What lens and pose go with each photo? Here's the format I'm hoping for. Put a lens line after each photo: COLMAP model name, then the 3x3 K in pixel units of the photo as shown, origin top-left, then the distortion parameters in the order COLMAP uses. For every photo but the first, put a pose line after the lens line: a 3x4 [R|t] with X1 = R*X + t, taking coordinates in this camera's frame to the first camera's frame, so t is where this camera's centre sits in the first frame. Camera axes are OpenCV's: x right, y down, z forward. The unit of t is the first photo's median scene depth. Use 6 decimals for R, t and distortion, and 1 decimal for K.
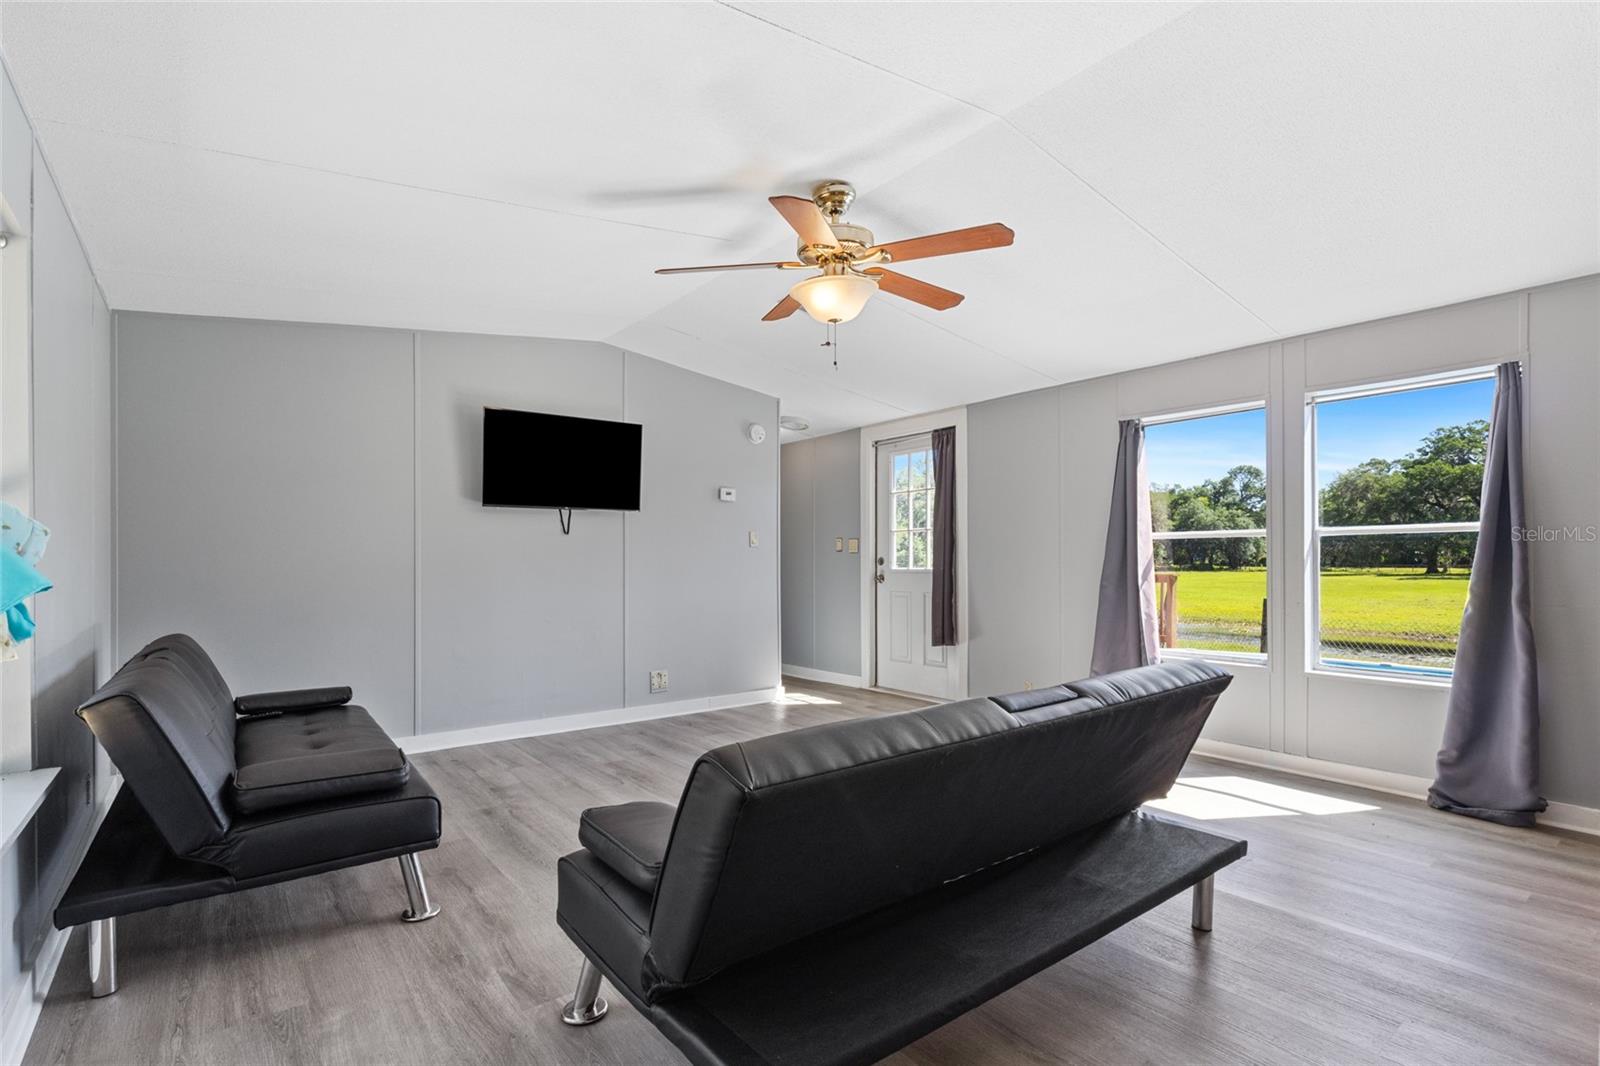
lens RADIAL K [[741.2, 0, 798.7], [0, 741.2, 547.8], [0, 0, 1]] dist [0.000419, 0.000050]
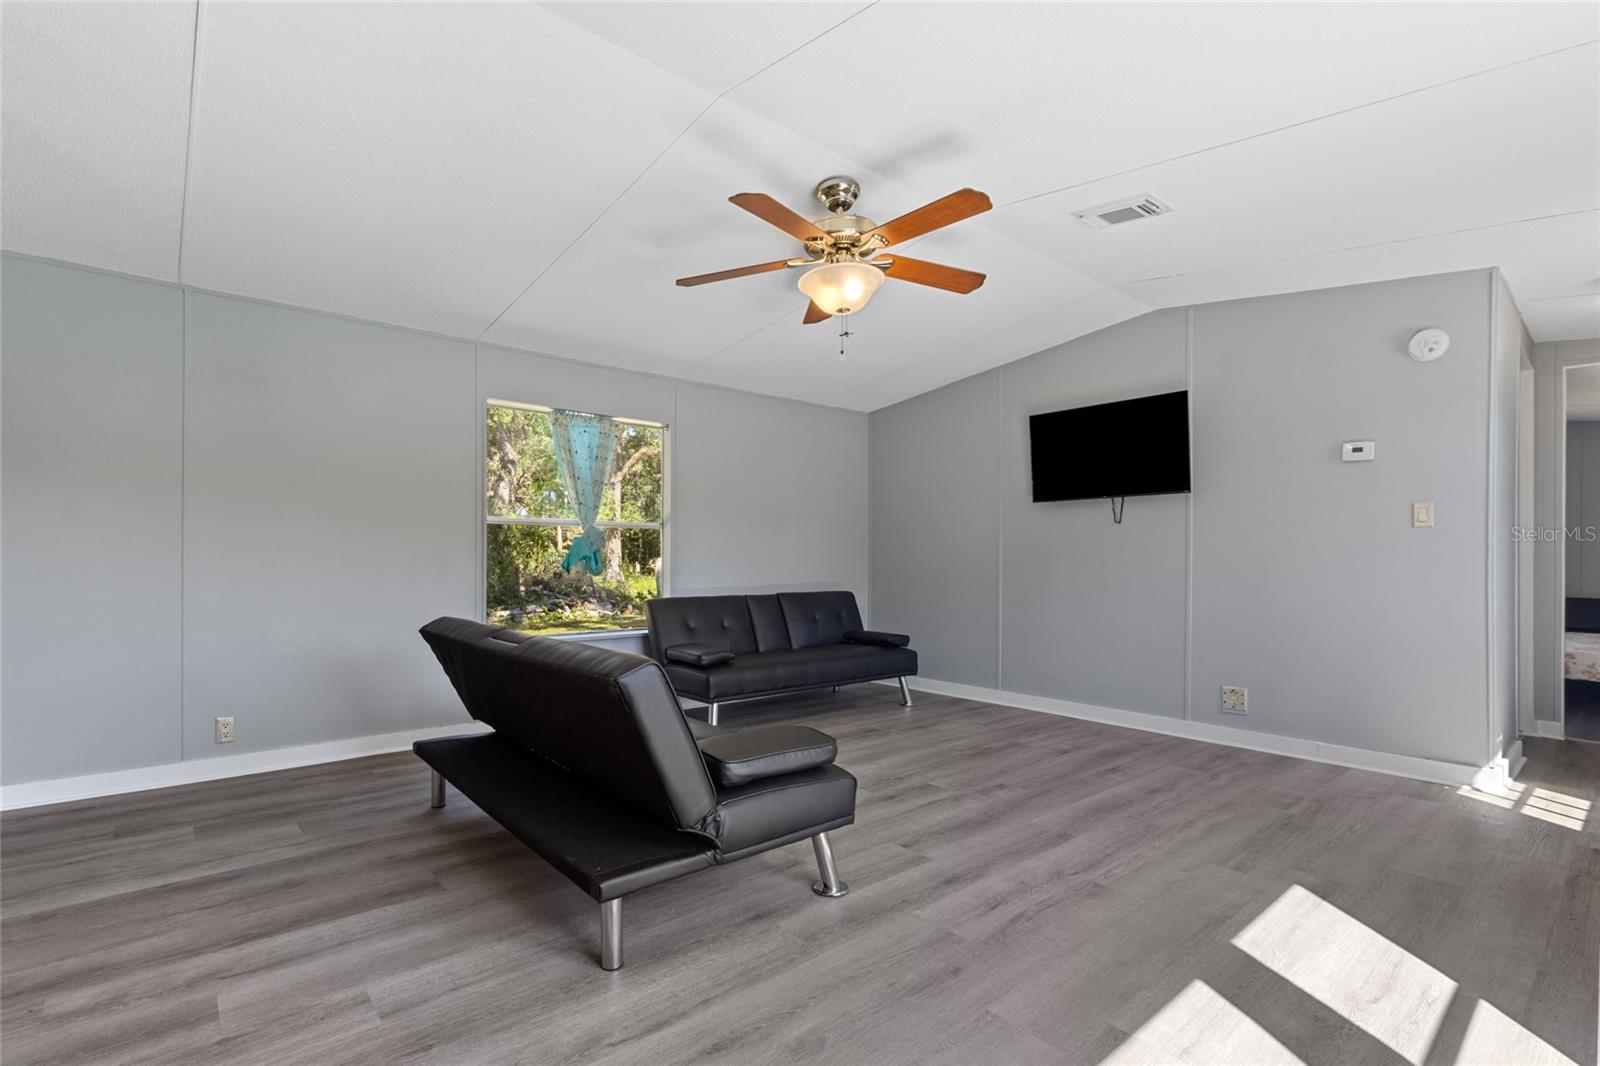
lens RADIAL K [[741.2, 0, 799.6], [0, 741.2, 546.4], [0, 0, 1]] dist [0.000419, 0.000050]
pose [[0.052616, -0.014265, -0.998513, 0.694329], [0.012653, 0.999827, -0.013617, 0.021676], [0.998535, -0.011918, 0.052788, 0.576918]]
